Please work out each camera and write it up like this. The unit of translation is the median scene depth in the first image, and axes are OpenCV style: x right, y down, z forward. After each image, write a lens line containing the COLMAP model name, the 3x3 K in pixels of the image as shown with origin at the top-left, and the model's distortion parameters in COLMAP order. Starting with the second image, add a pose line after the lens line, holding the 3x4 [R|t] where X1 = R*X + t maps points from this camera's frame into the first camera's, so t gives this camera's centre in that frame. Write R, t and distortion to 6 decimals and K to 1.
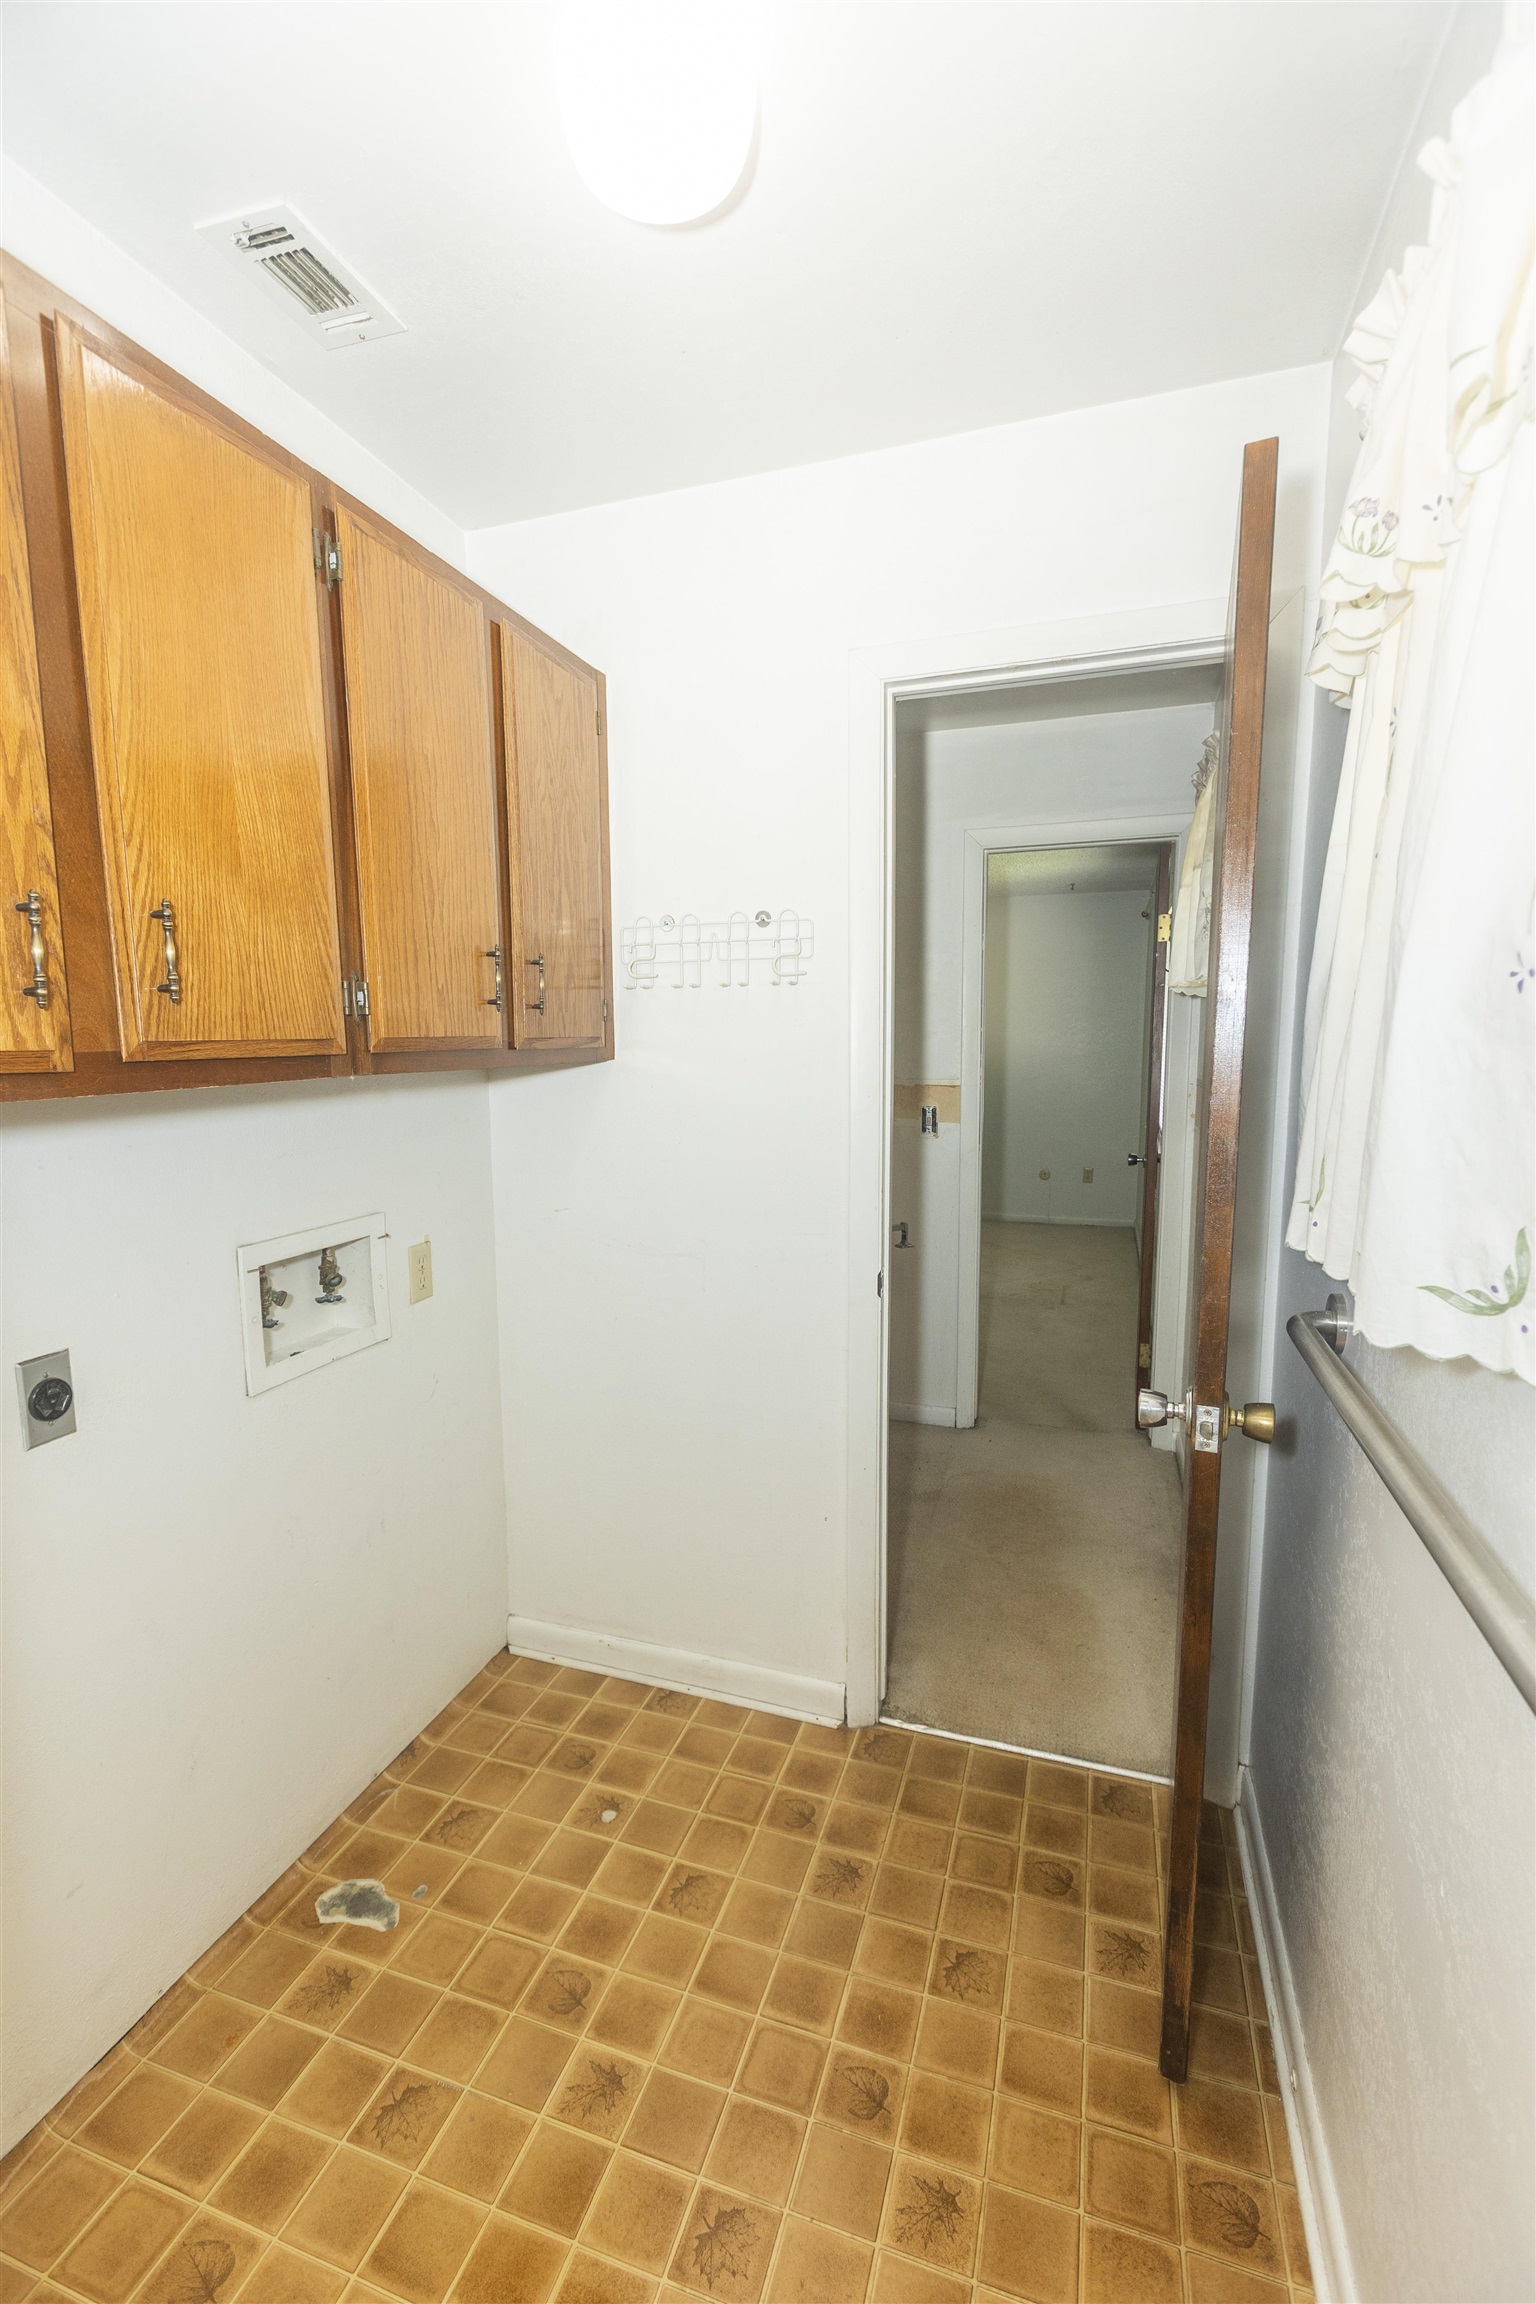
lens RADIAL K [[1029.5, 0, 753.5], [0, 1029.5, 1156.5], [0, 0, 1]] dist [0.005147, -0.000990]
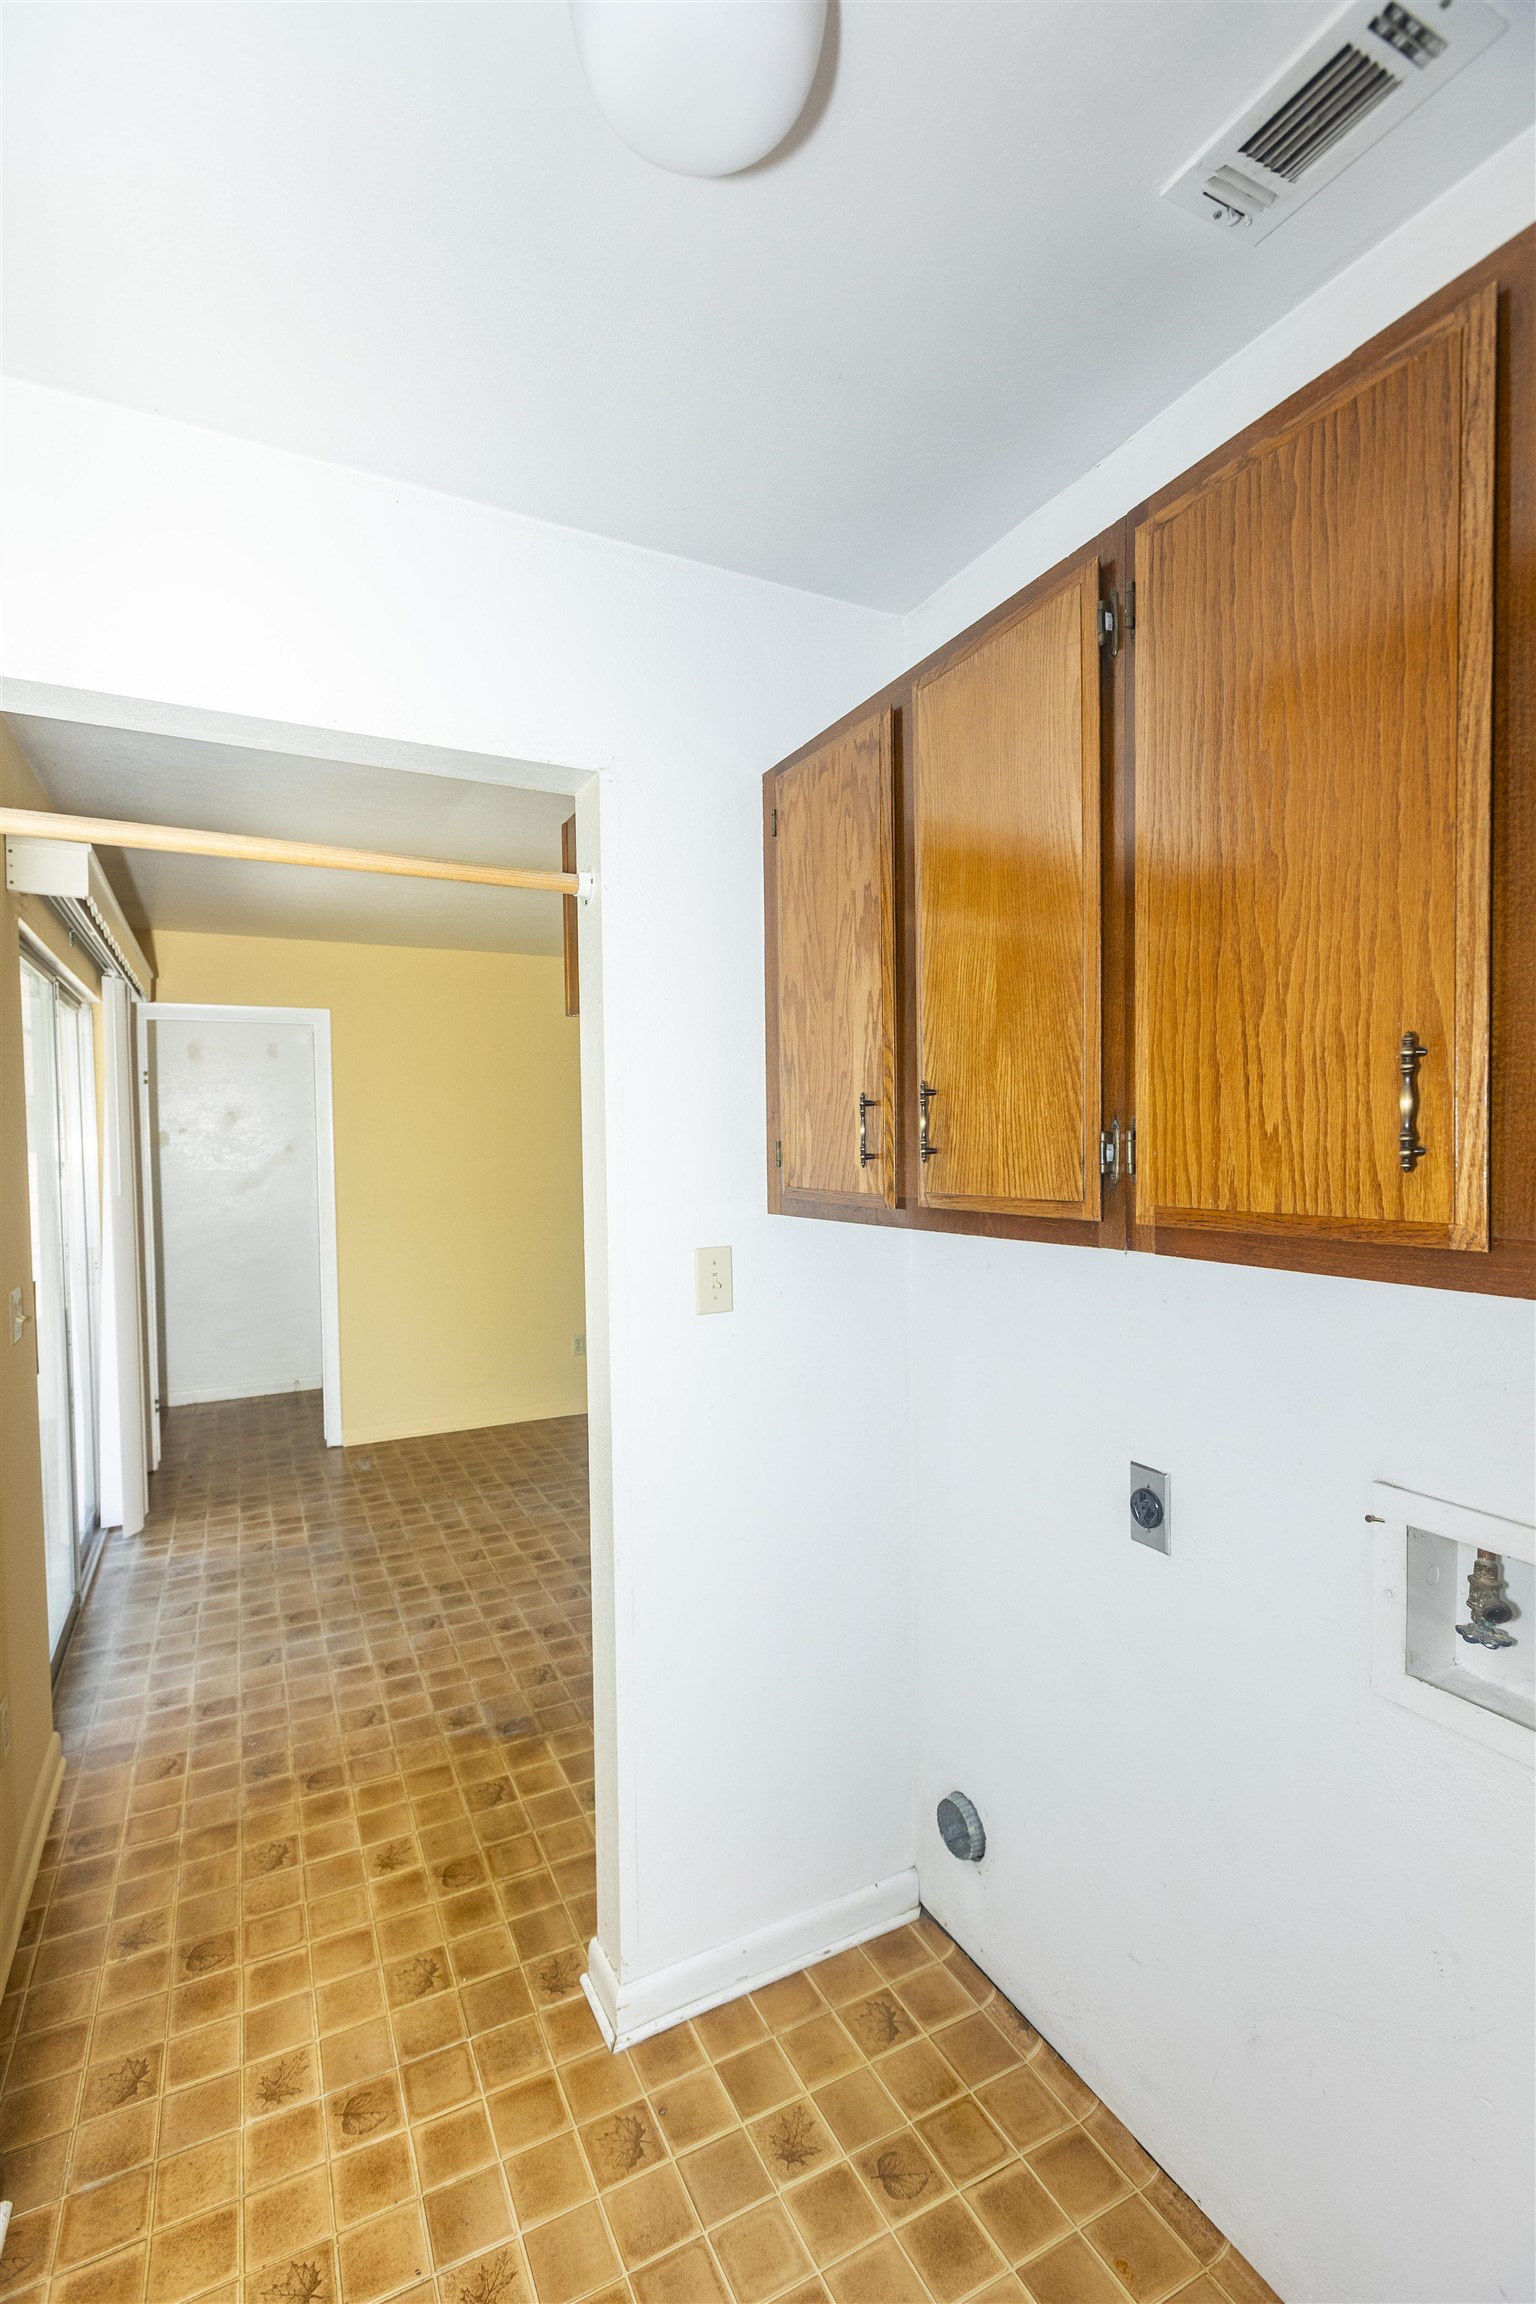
lens RADIAL K [[1029.5, 0, 752.9], [0, 1029.5, 1159.8], [0, 0, 1]] dist [0.005147, -0.000990]
pose [[-0.704981, 0.035138, -0.708355, 0.344842], [-0.062561, 0.991798, 0.111462, -0.206859], [0.706461, 0.122894, -0.697000, 1.281340]]
